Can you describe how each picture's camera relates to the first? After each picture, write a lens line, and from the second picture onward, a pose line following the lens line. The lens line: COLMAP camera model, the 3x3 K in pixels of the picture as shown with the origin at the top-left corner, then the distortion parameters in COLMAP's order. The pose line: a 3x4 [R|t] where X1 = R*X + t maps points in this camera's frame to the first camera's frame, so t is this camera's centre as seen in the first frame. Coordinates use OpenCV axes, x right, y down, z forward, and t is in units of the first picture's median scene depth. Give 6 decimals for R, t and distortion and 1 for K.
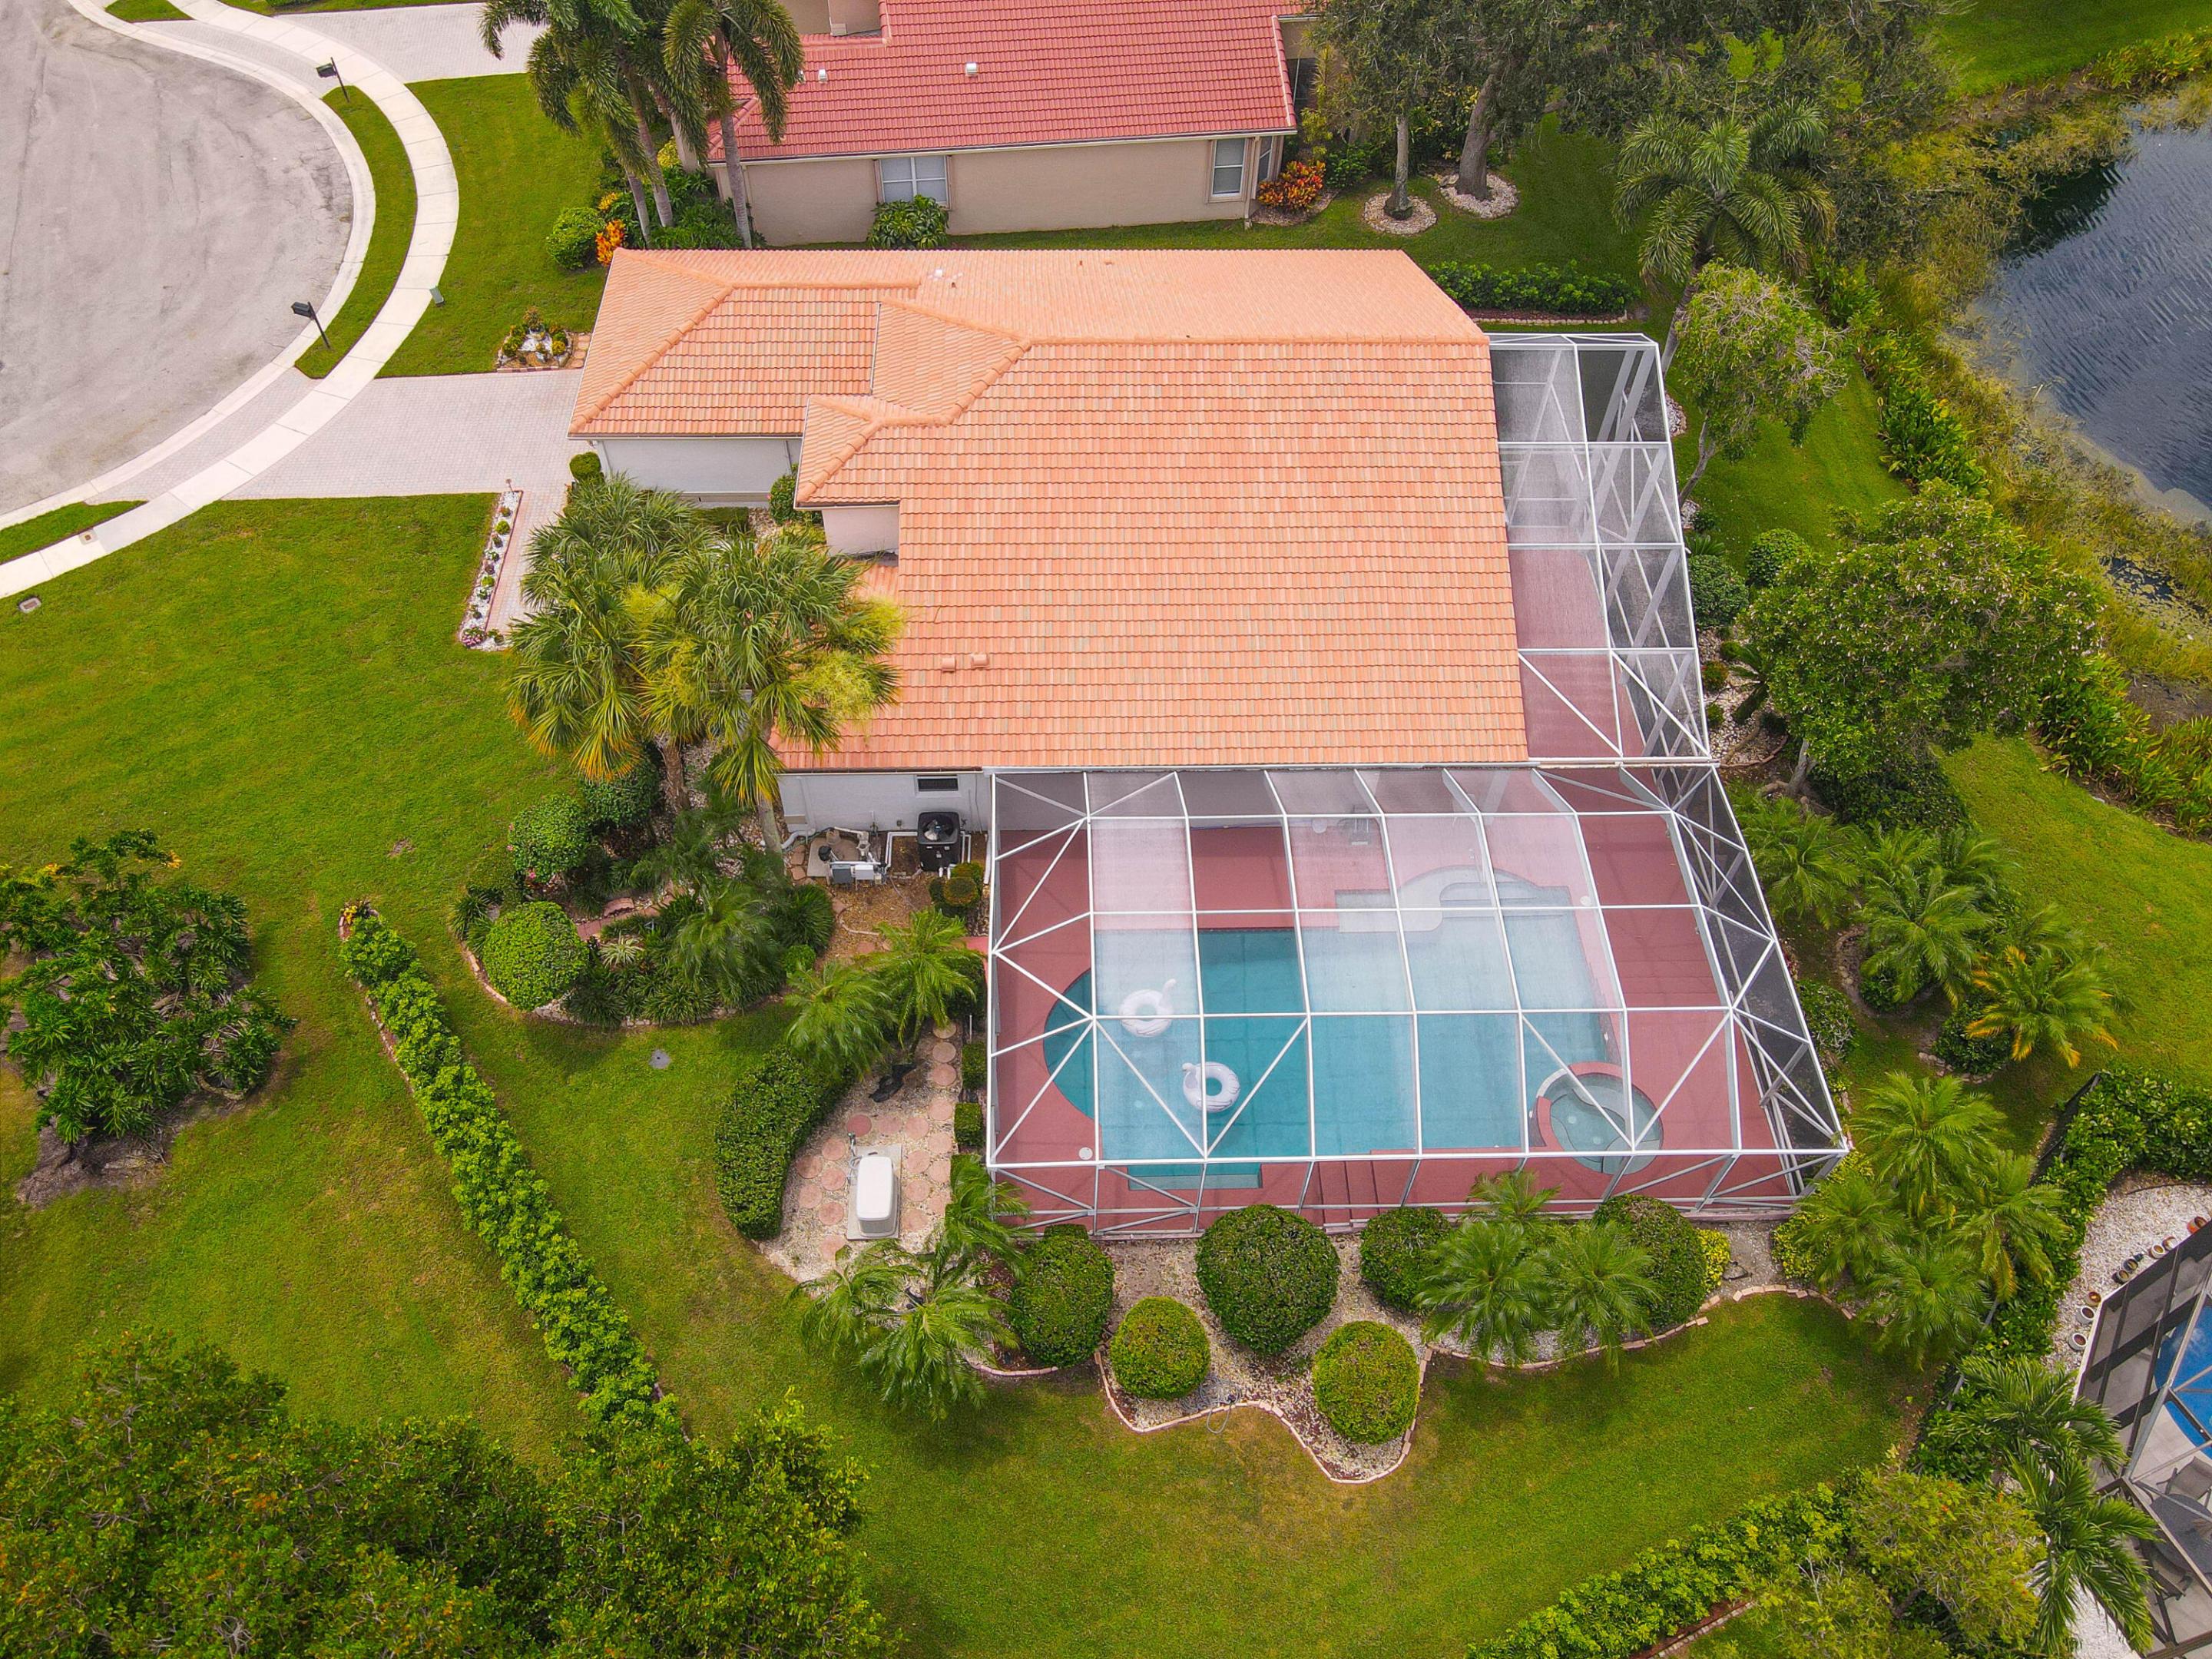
lens RADIAL K [[1549.9, 0, 1106.0], [0, 1549.9, 829.5], [0, 0, 1]] dist [0.001138, -0.000287]
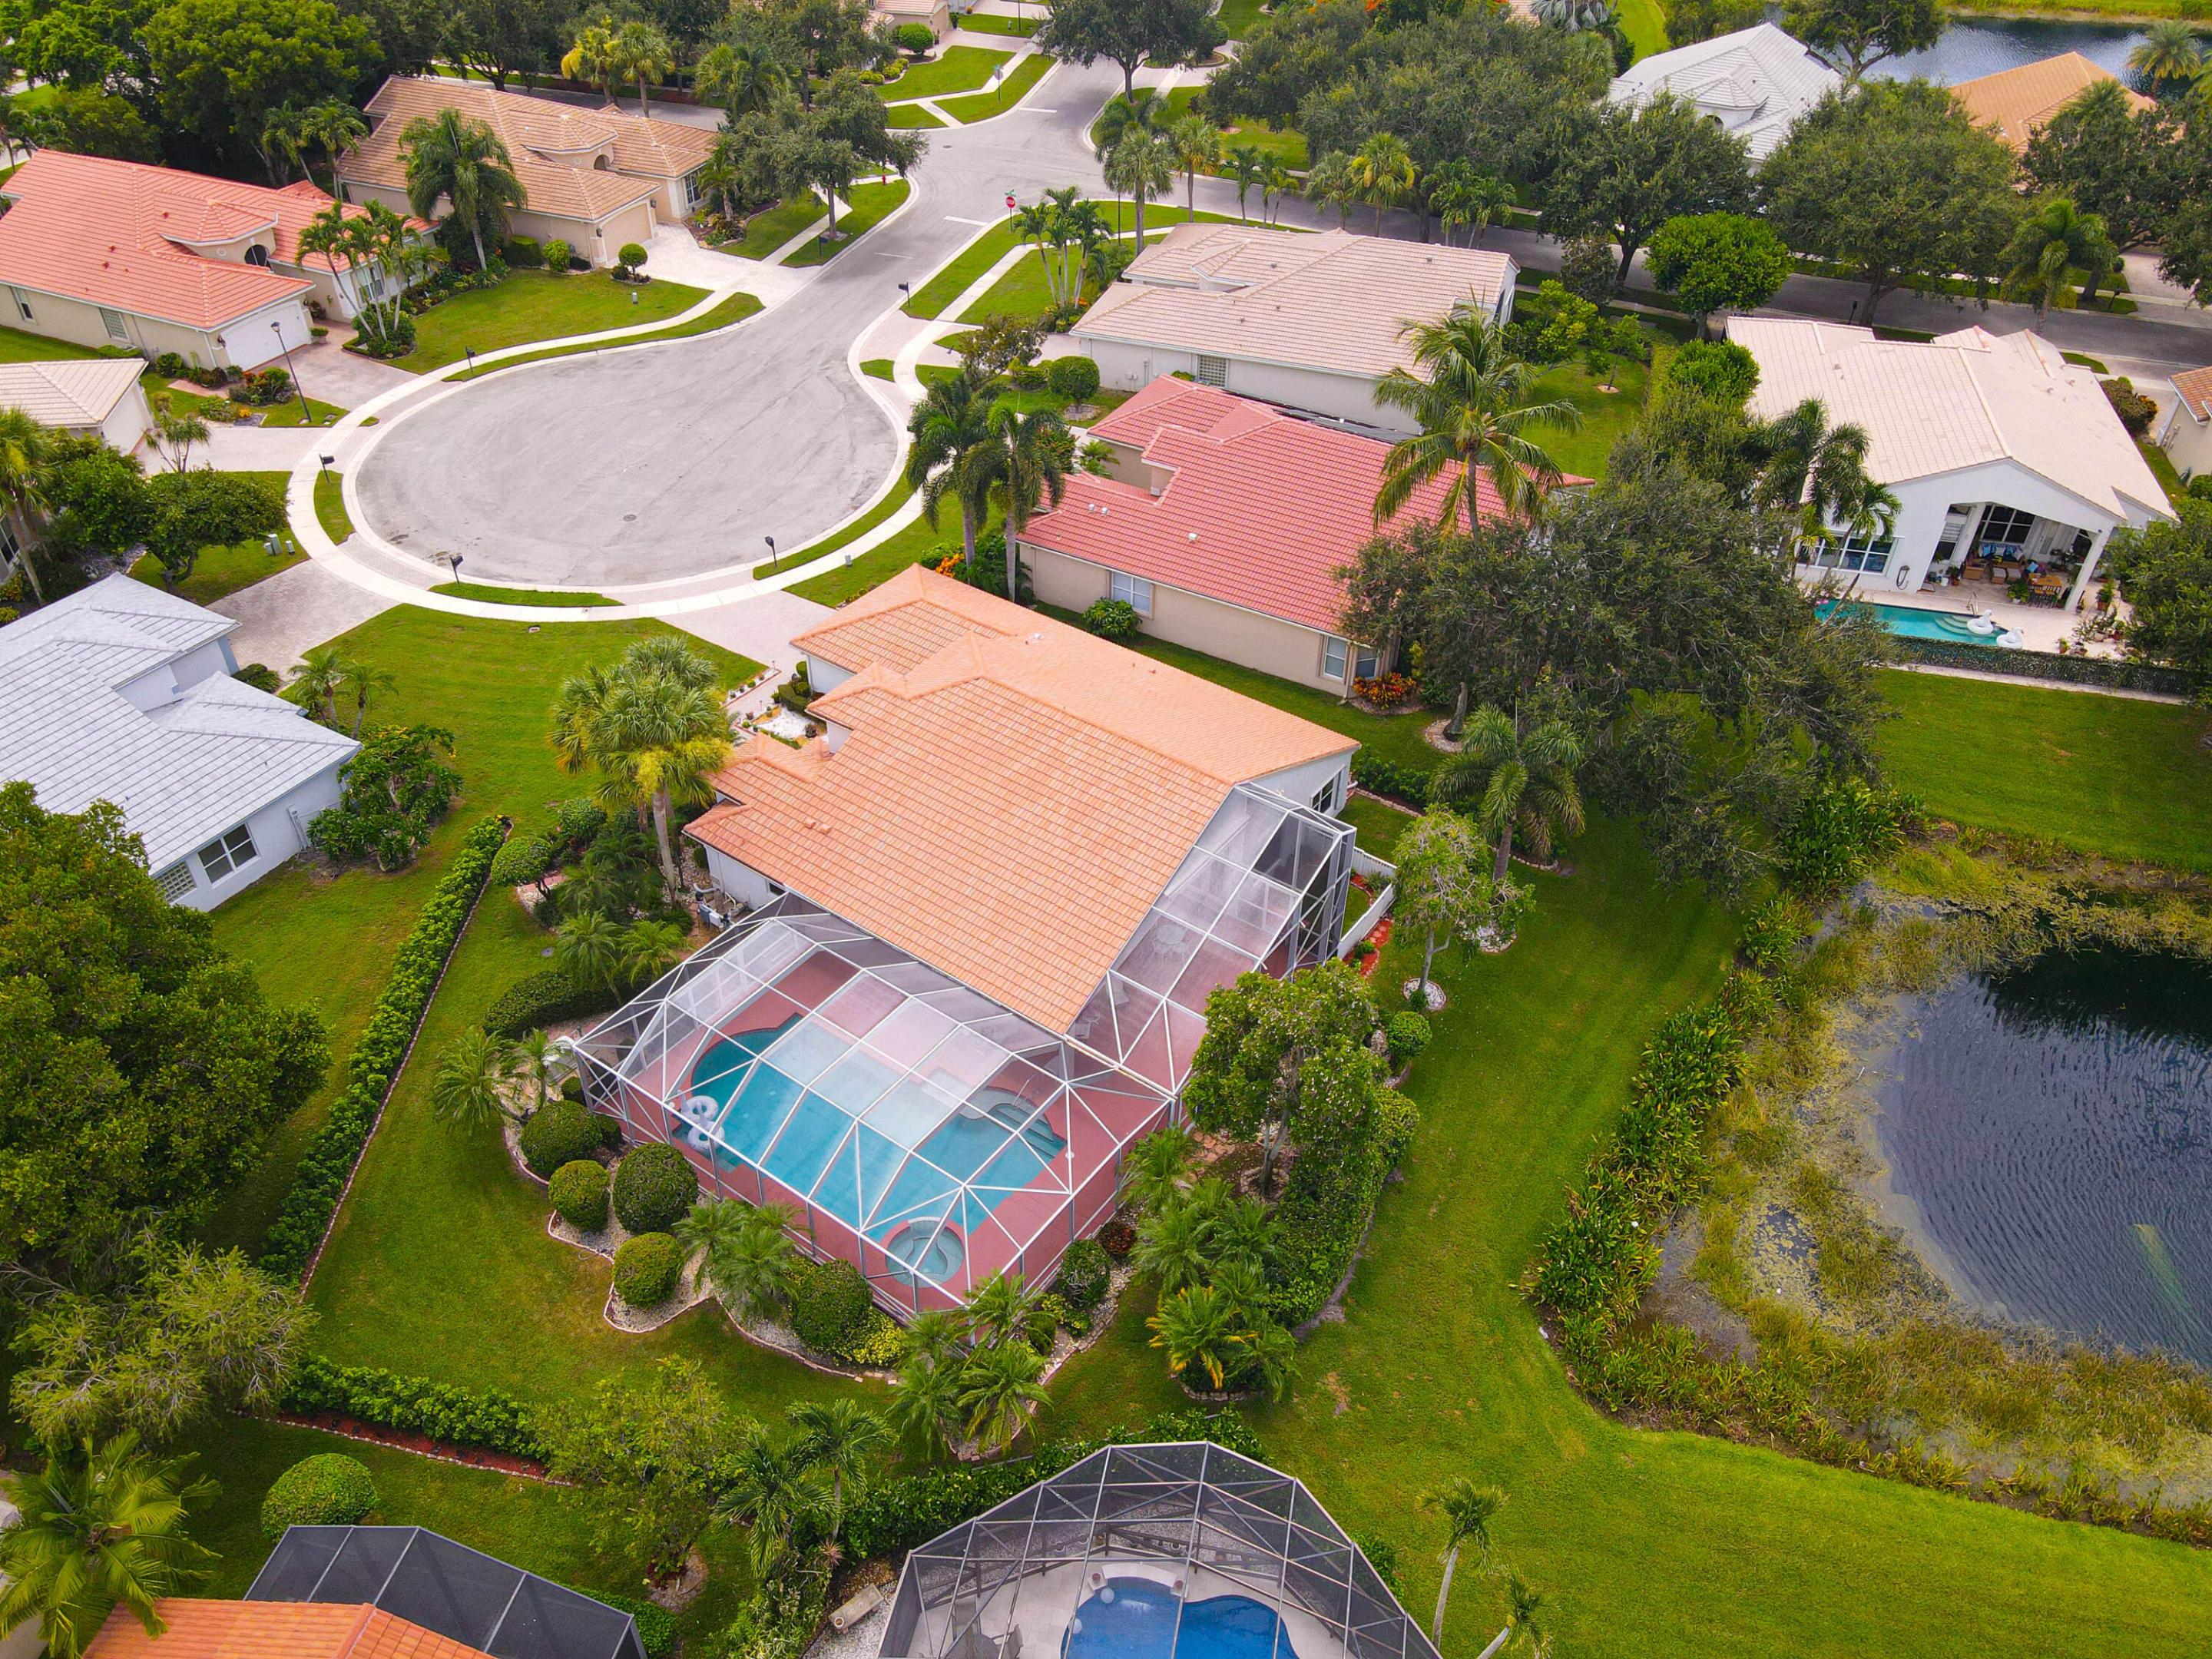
lens RADIAL K [[1626.2, 0, 1106.0], [0, 1626.2, 829.5], [0, 0, 1]] dist [0.012058, 0.004723]
pose [[0.782446, 0.373097, -0.498574, 0.943398], [-0.489762, 0.863183, -0.122672, -0.042715], [0.384592, 0.340167, 0.858123, -0.313127]]
